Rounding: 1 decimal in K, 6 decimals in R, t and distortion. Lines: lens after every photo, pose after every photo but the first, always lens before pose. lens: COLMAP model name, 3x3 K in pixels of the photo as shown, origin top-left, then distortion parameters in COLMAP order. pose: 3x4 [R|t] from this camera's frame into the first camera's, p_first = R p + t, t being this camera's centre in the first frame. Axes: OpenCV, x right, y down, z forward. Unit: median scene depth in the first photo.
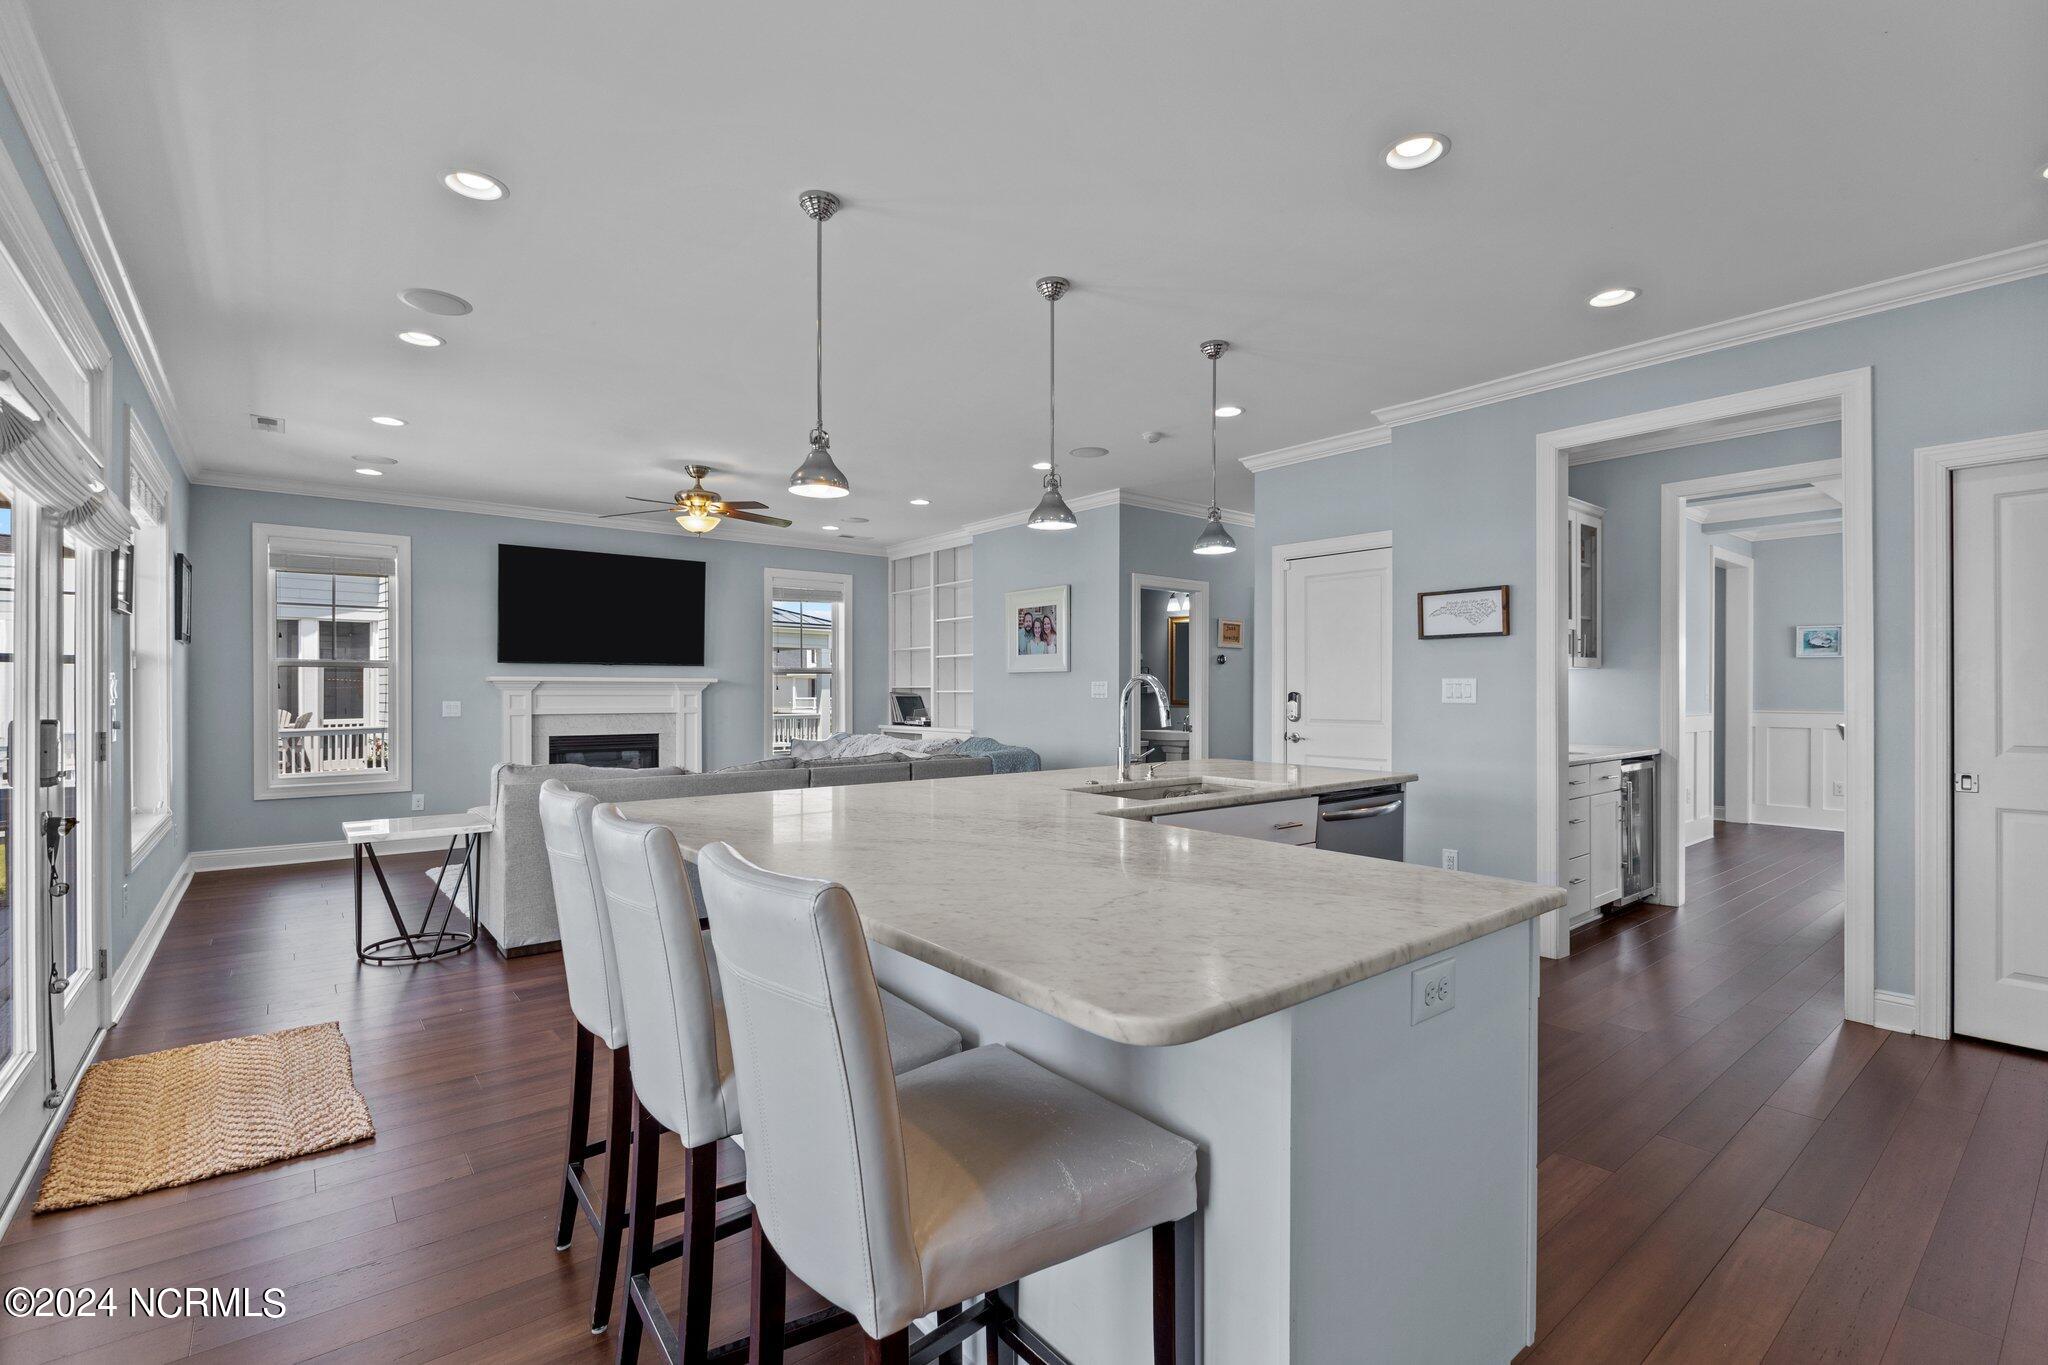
lens RADIAL K [[924.4, 0, 1018.5], [0, 924.4, 691.0], [0, 0, 1]] dist [-0.000373, -0.000036]
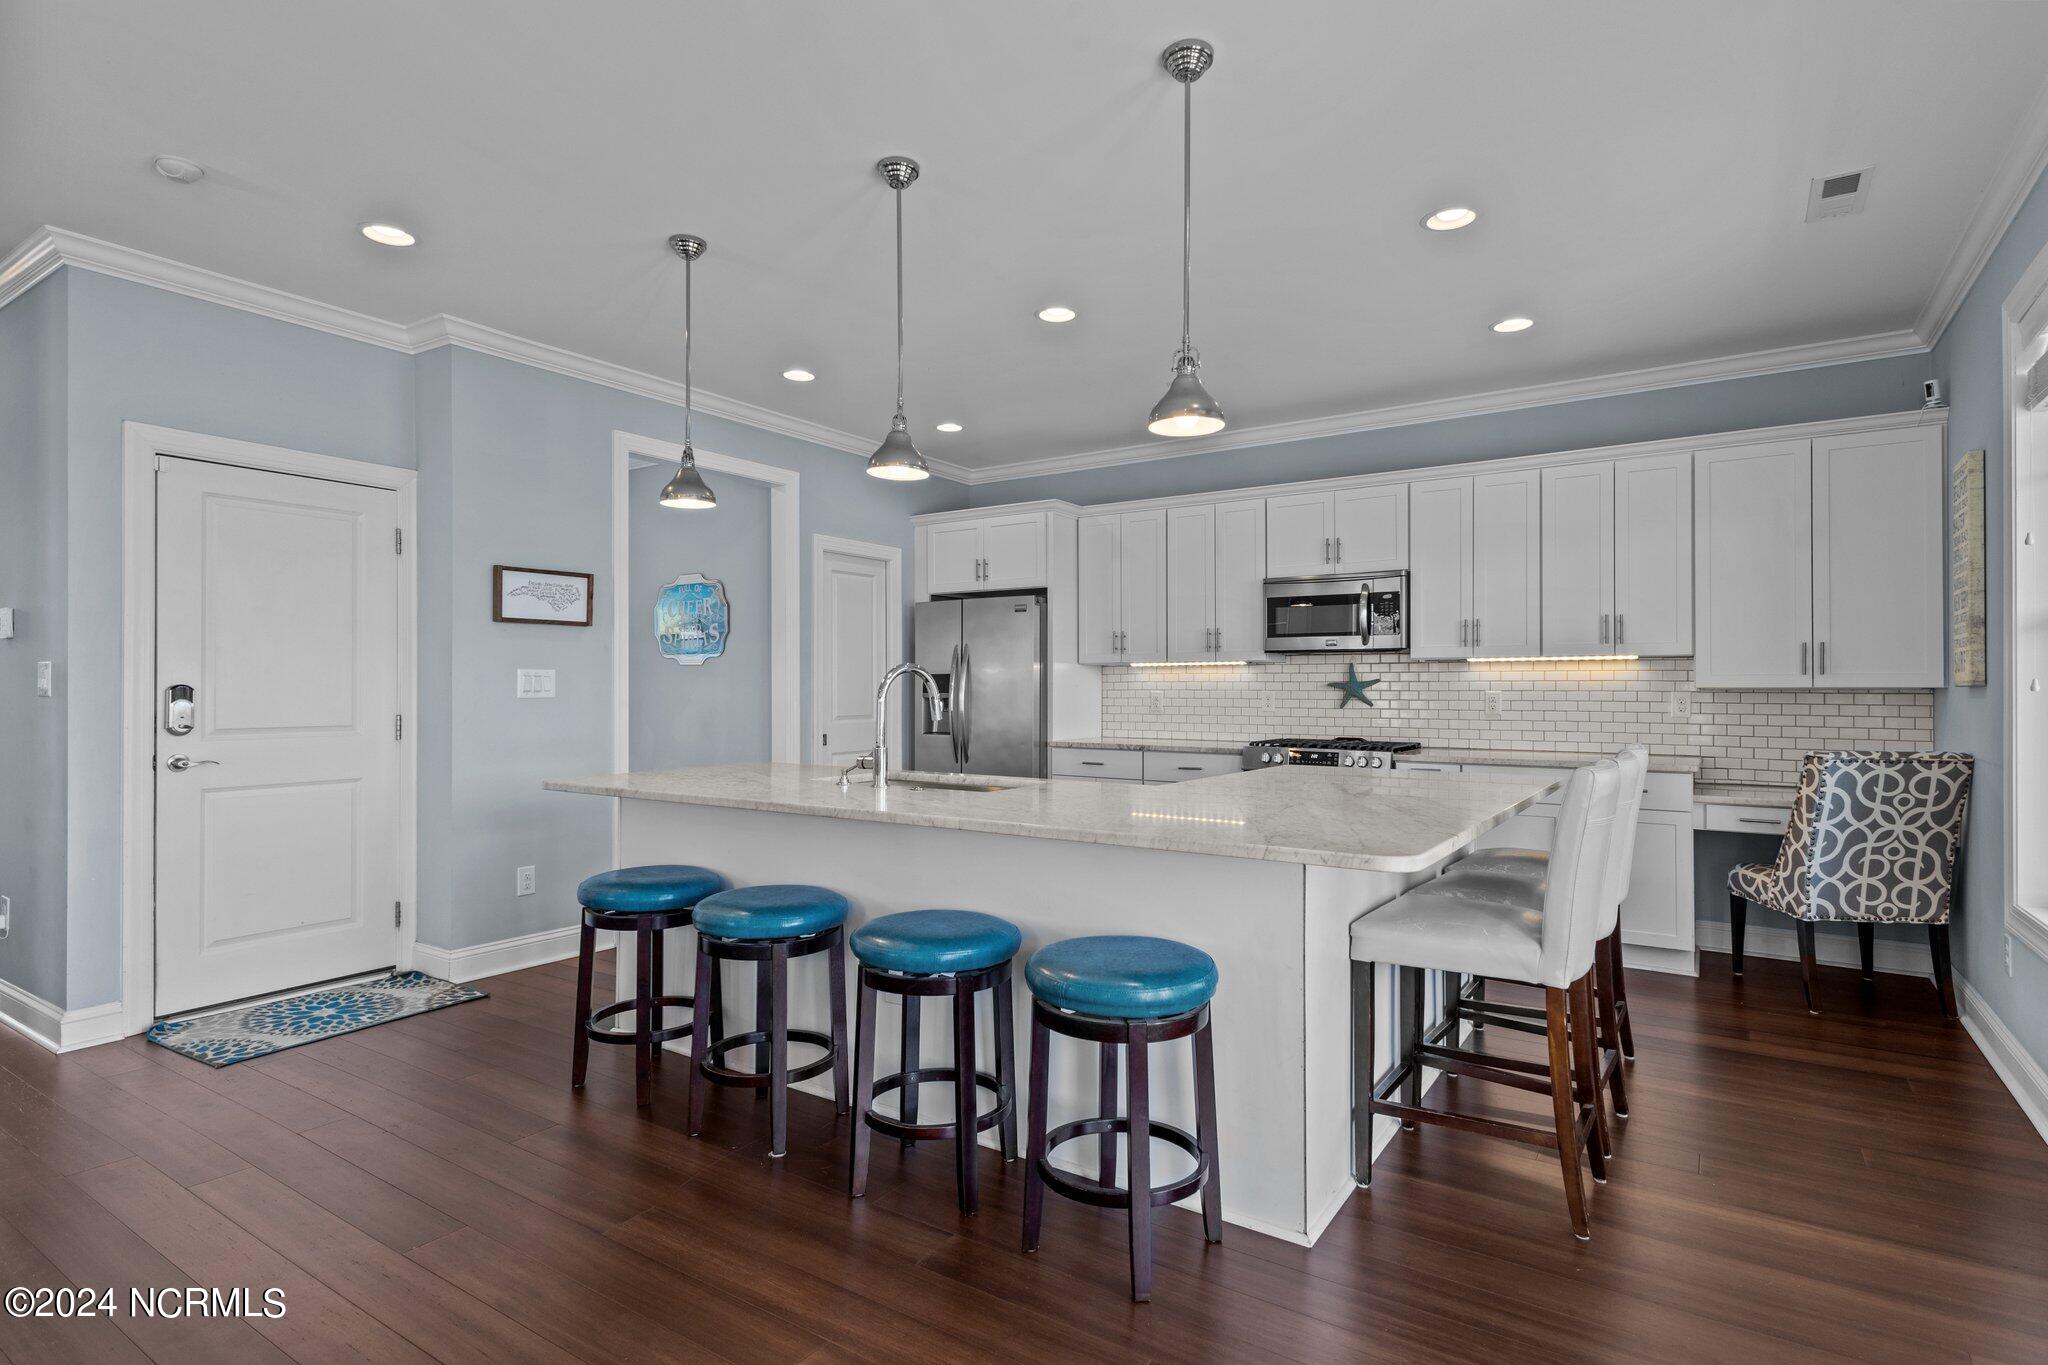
lens RADIAL K [[1015.0, 0, 1024.0], [0, 1015.0, 682.5], [0, 0, 1]] dist [0.000547, 0.000100]
pose [[-0.312753, -0.003976, 0.949826, -0.801697], [-0.005606, 0.999982, 0.002340, -0.008230], [-0.949818, -0.004593, -0.312770, 1.165690]]
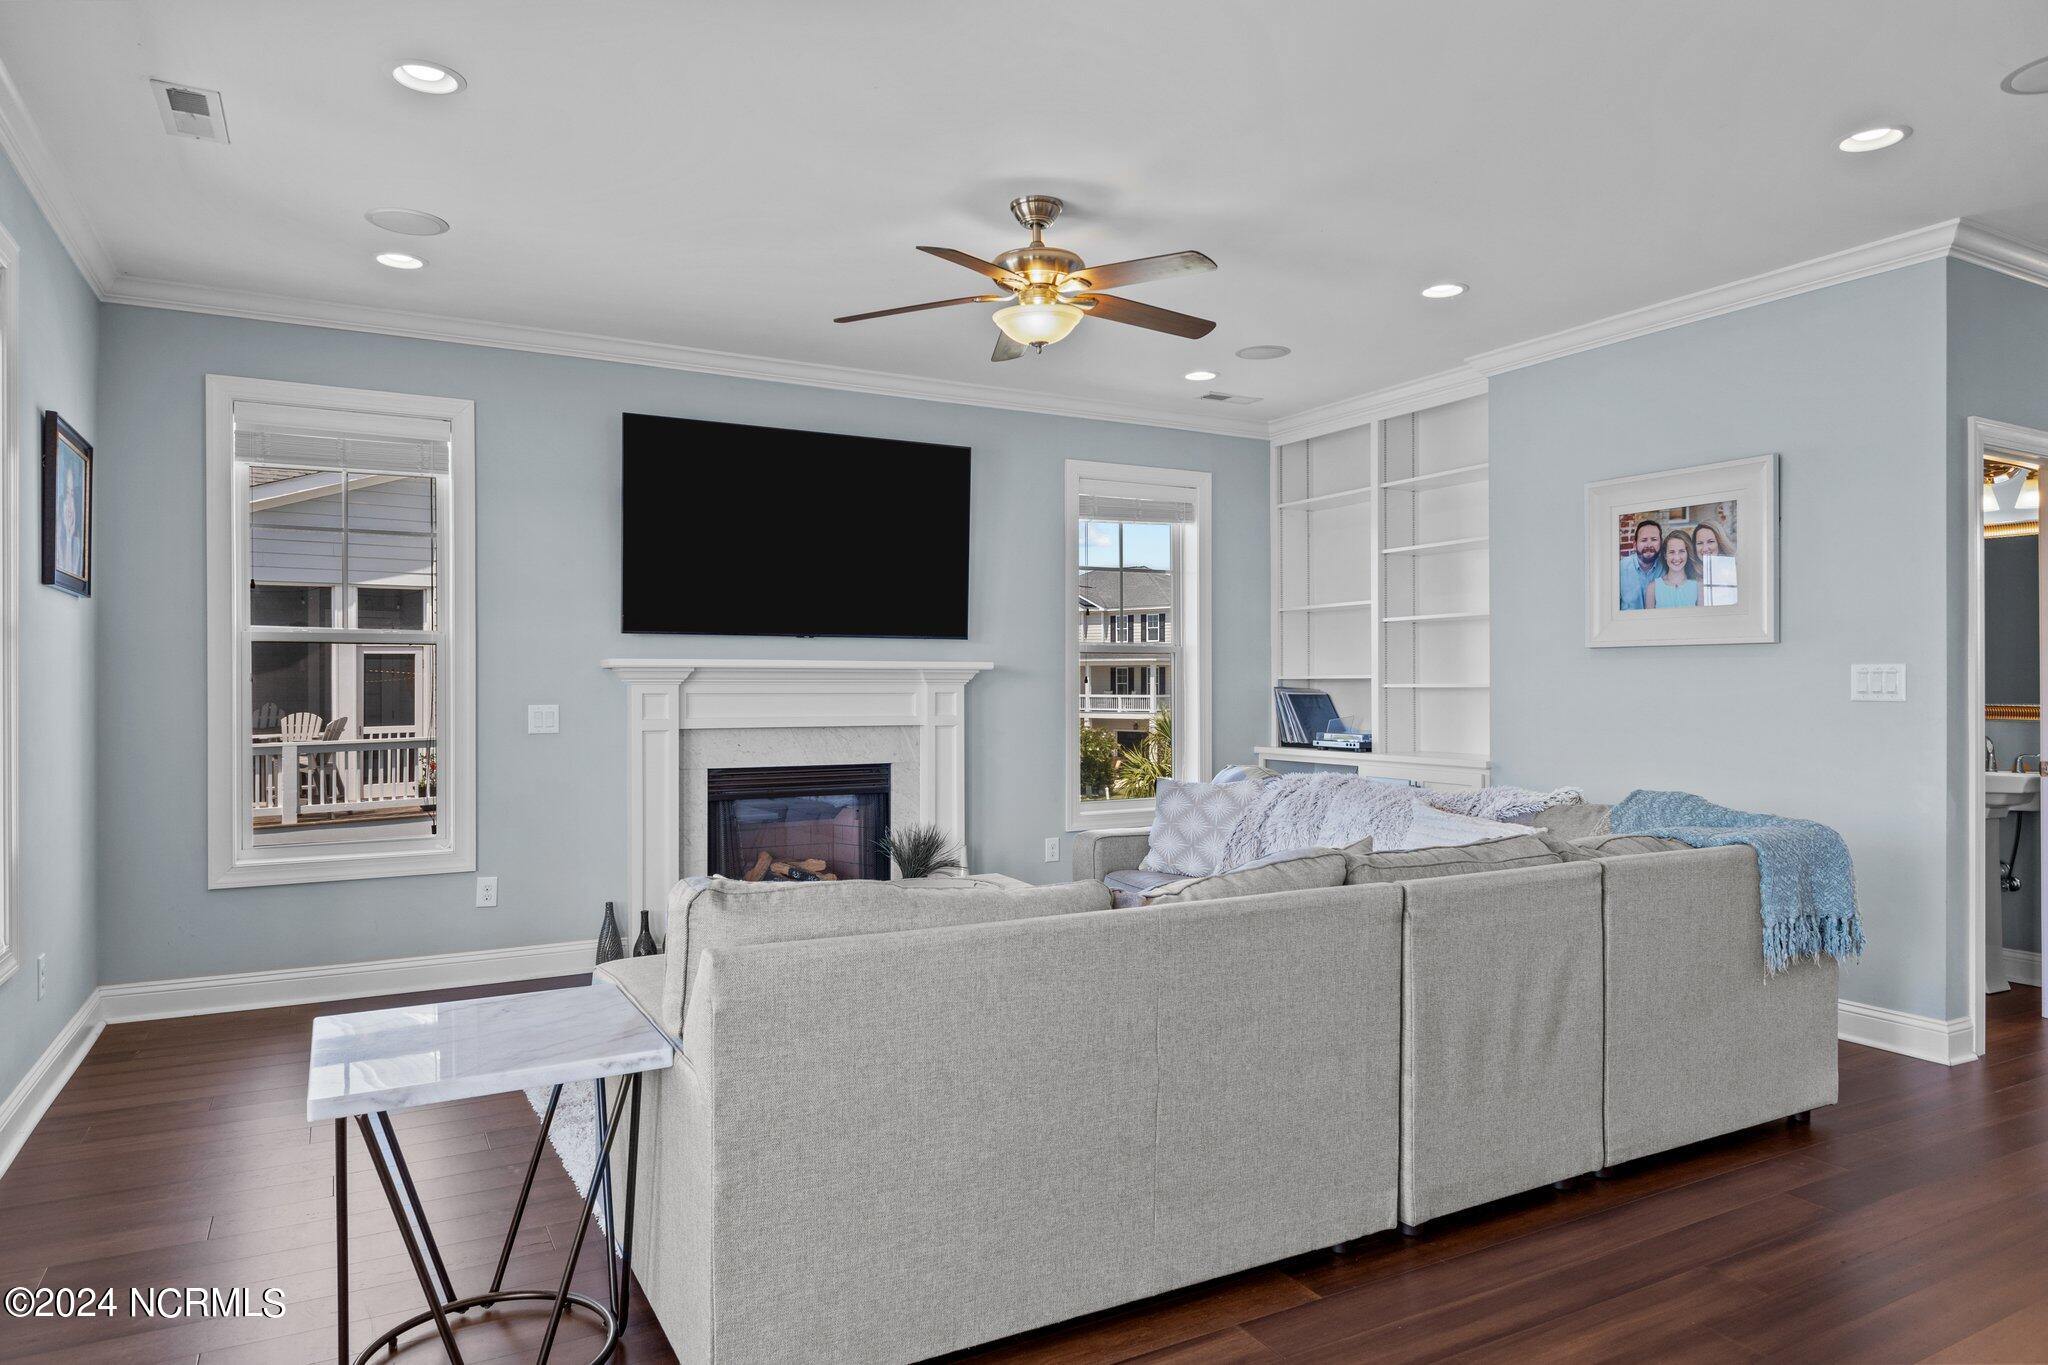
lens RADIAL K [[1247.2, 0, 1024.0], [0, 1247.2, 682.5], [0, 0, 1]] dist [0.001887, -0.000560]
pose [[0.985834, -0.001663, -0.167716, -0.171768], [0.001214, 0.999995, -0.002781, 0.000399], [0.167720, 0.002538, 0.985831, 0.263631]]
